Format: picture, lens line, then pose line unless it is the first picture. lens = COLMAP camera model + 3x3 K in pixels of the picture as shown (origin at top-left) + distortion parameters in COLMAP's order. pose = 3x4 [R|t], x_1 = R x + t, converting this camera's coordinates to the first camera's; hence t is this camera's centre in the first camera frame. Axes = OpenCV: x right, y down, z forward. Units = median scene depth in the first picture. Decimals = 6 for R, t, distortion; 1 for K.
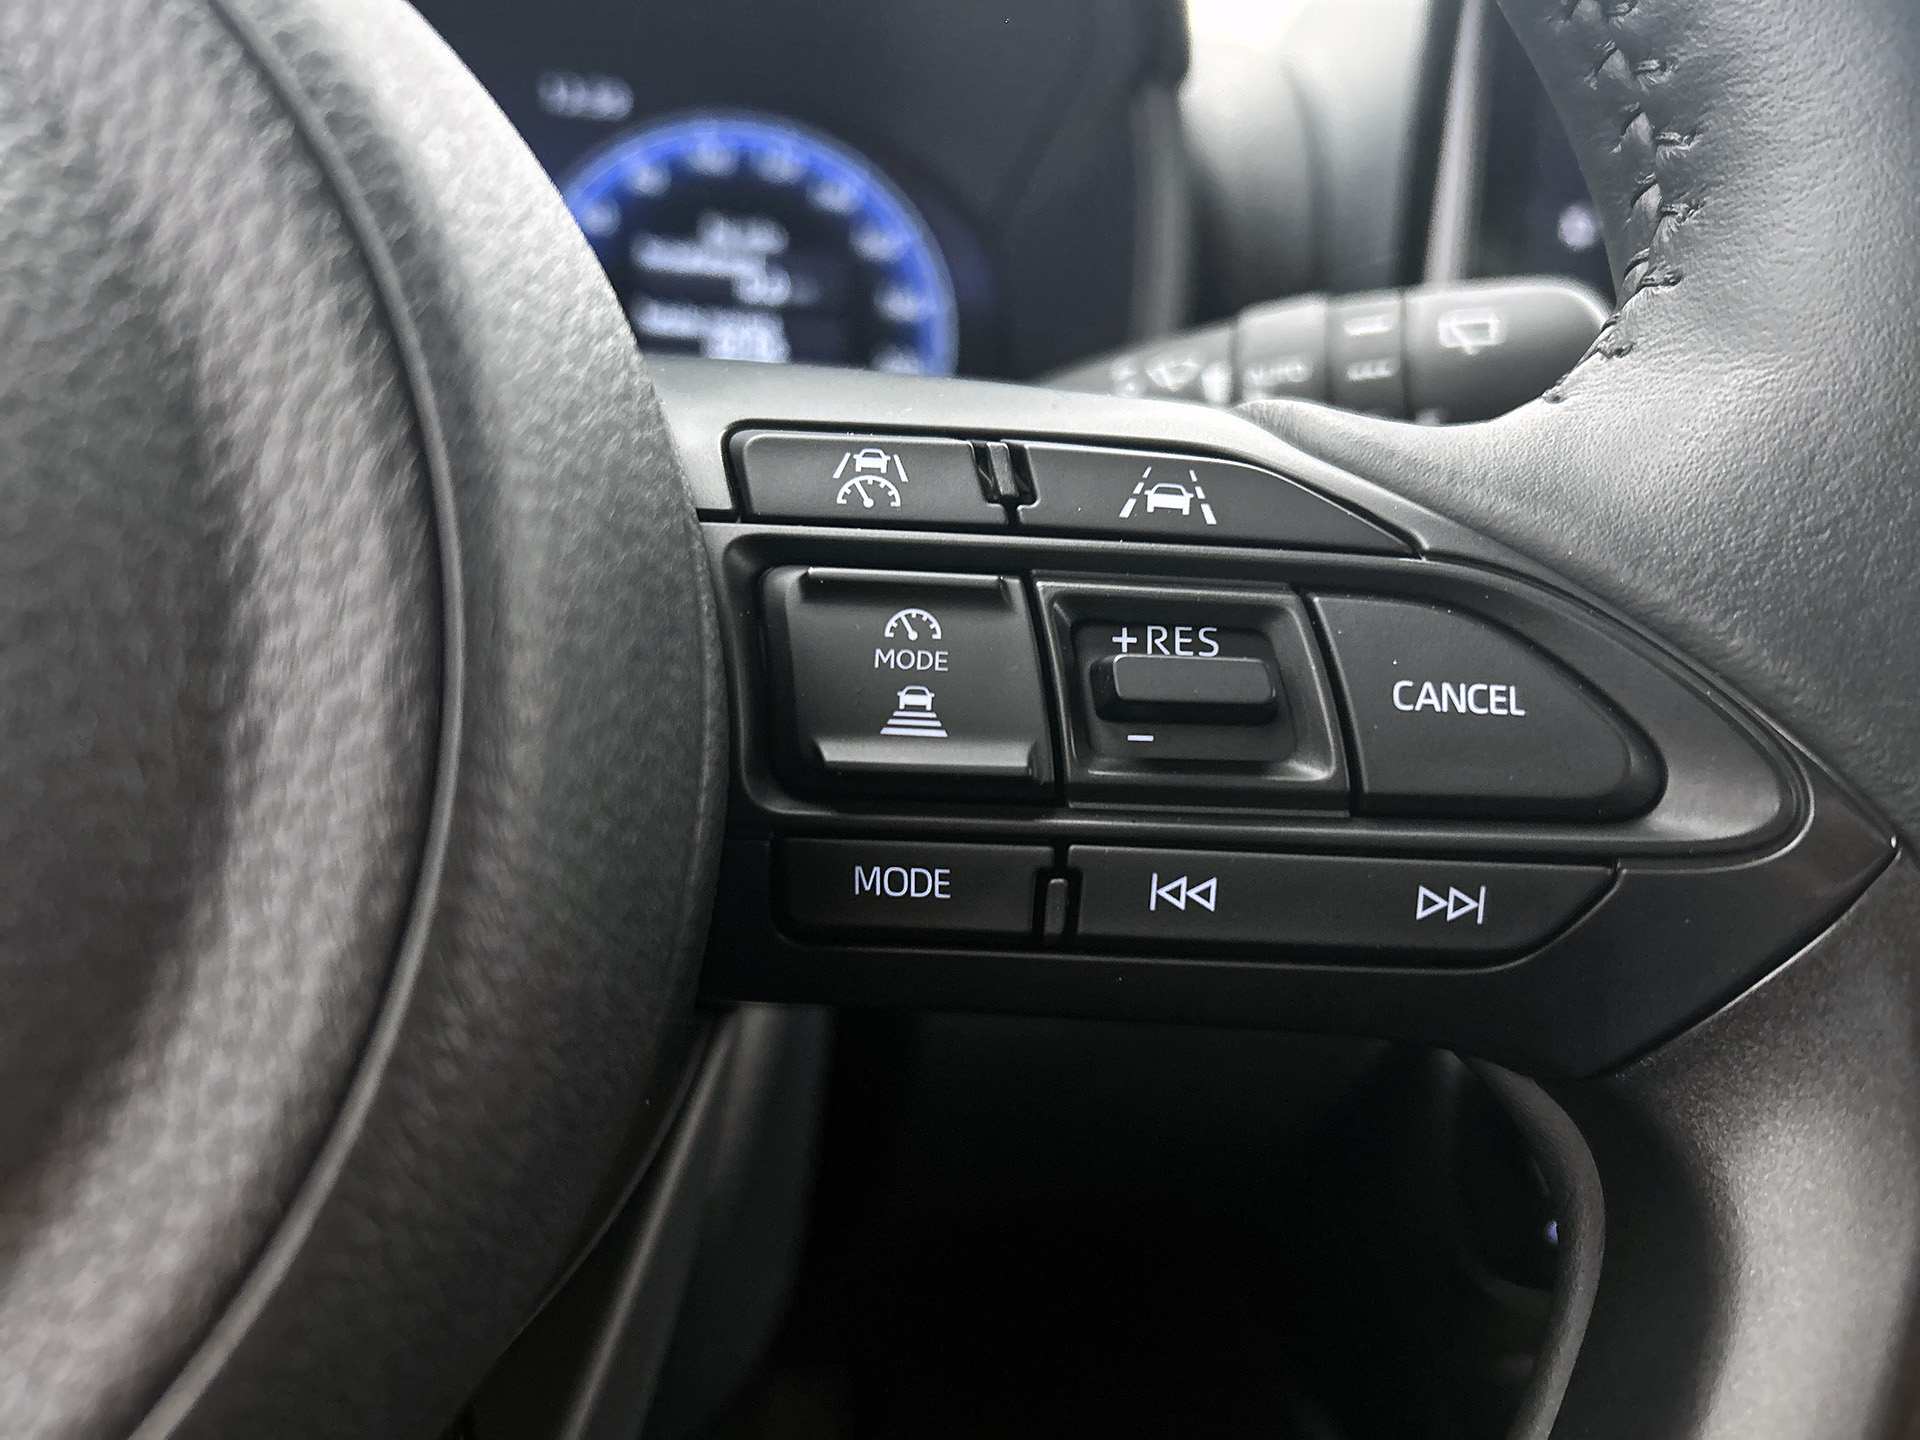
lens RADIAL K [[1452.5, 0, 954.8], [0, 1452.5, 732.6], [0, 0, 1]] dist [0.106654, -0.225369]
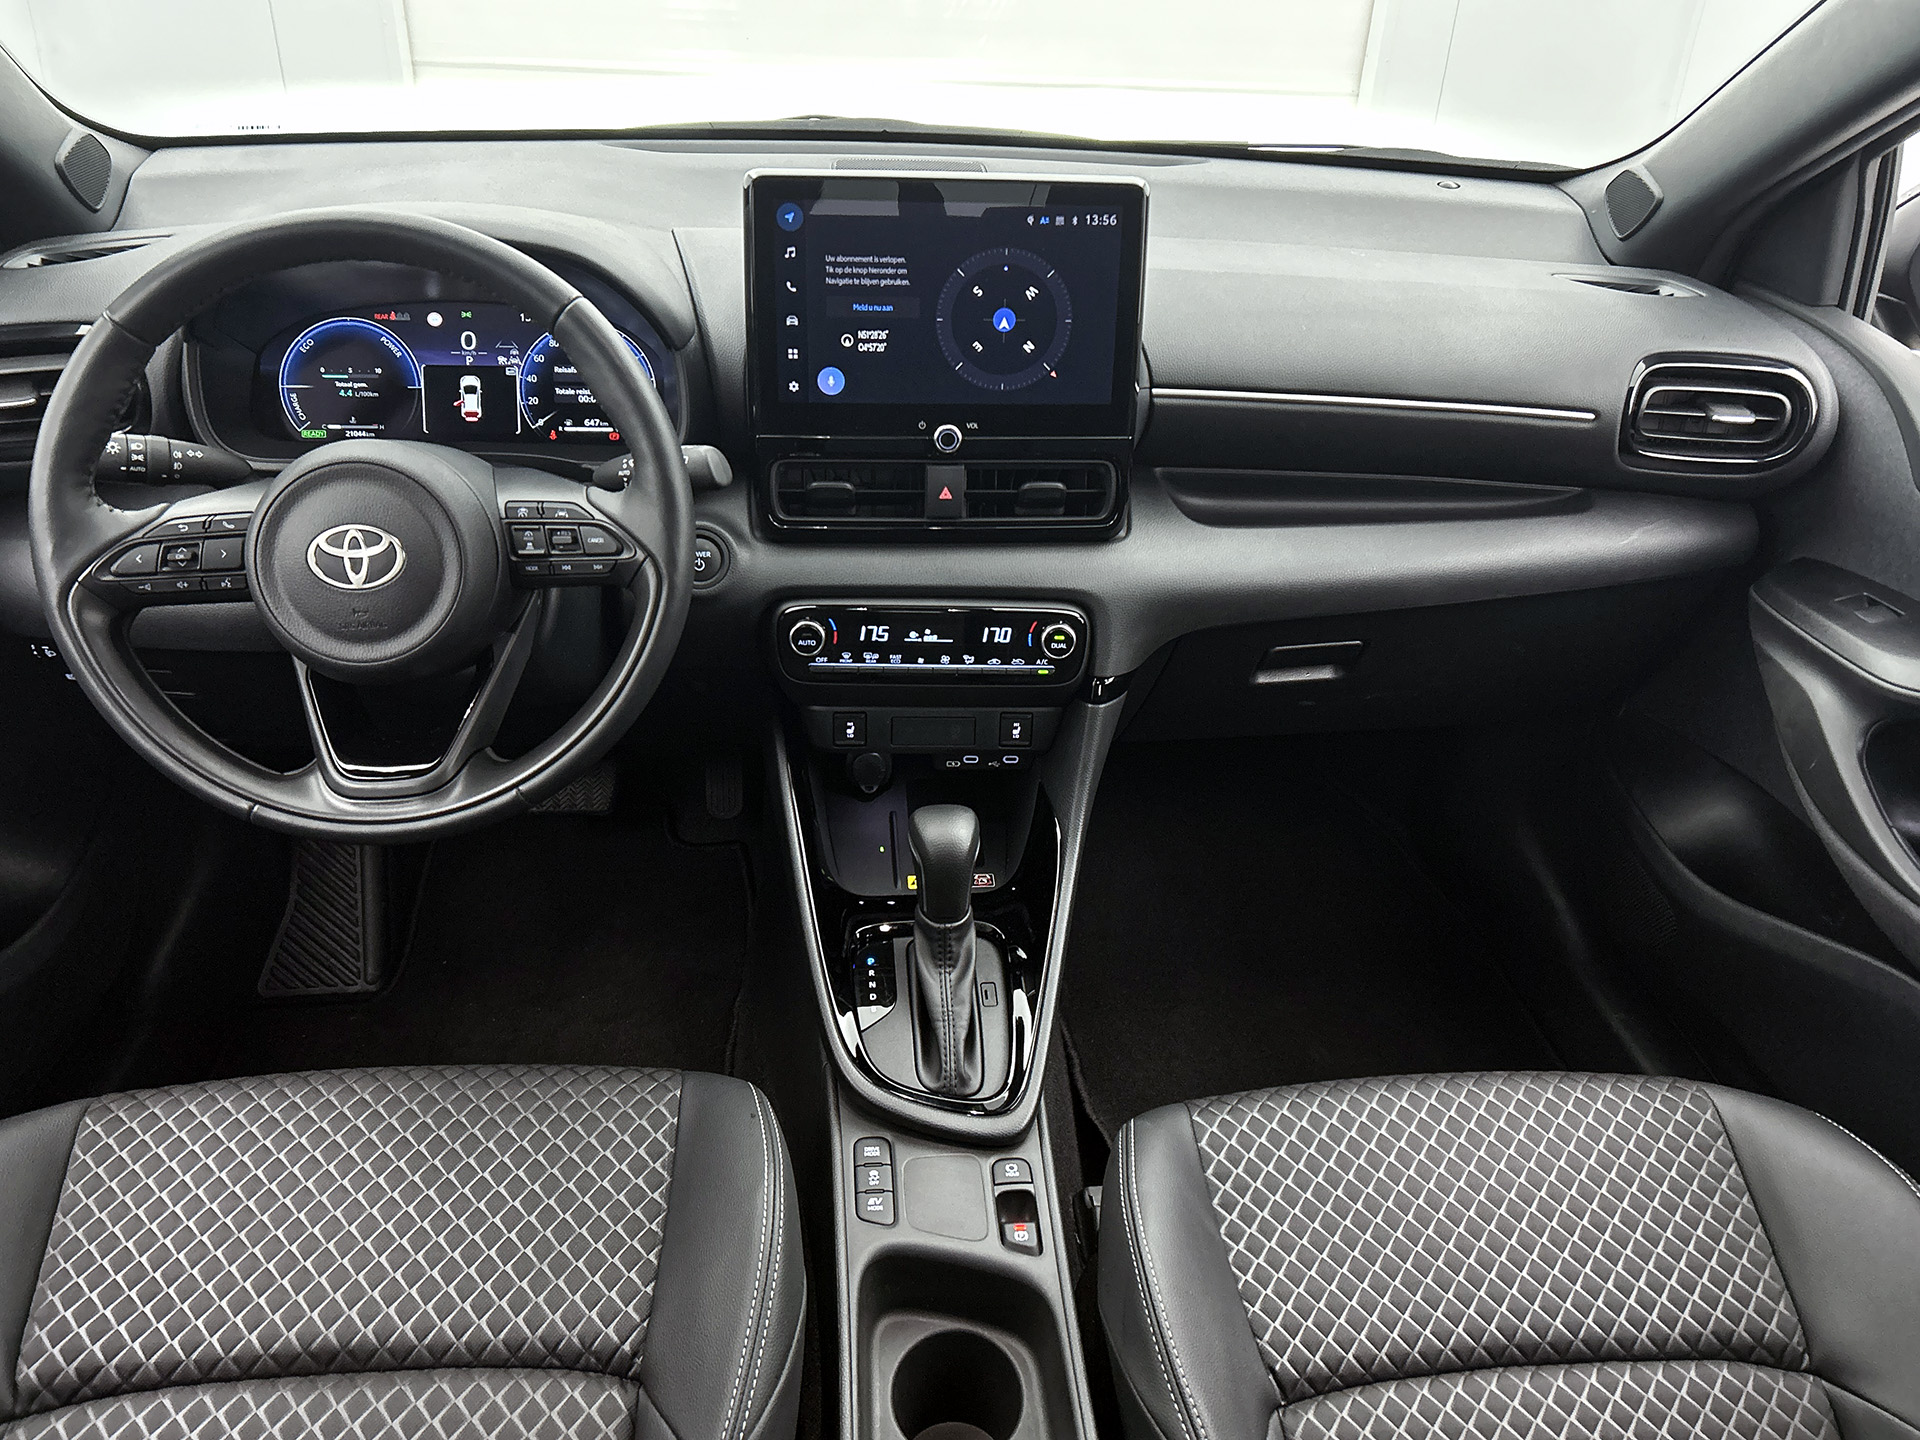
lens RADIAL K [[1452.5, 0, 954.8], [0, 1452.5, 732.6], [0, 0, 1]] dist [0.106654, -0.225369]
pose [[0.995843, 0.002024, -0.091068, 2.644514], [0.018990, 0.973174, 0.229287, -0.777704], [0.089089, -0.230063, 0.969089, -6.121882]]
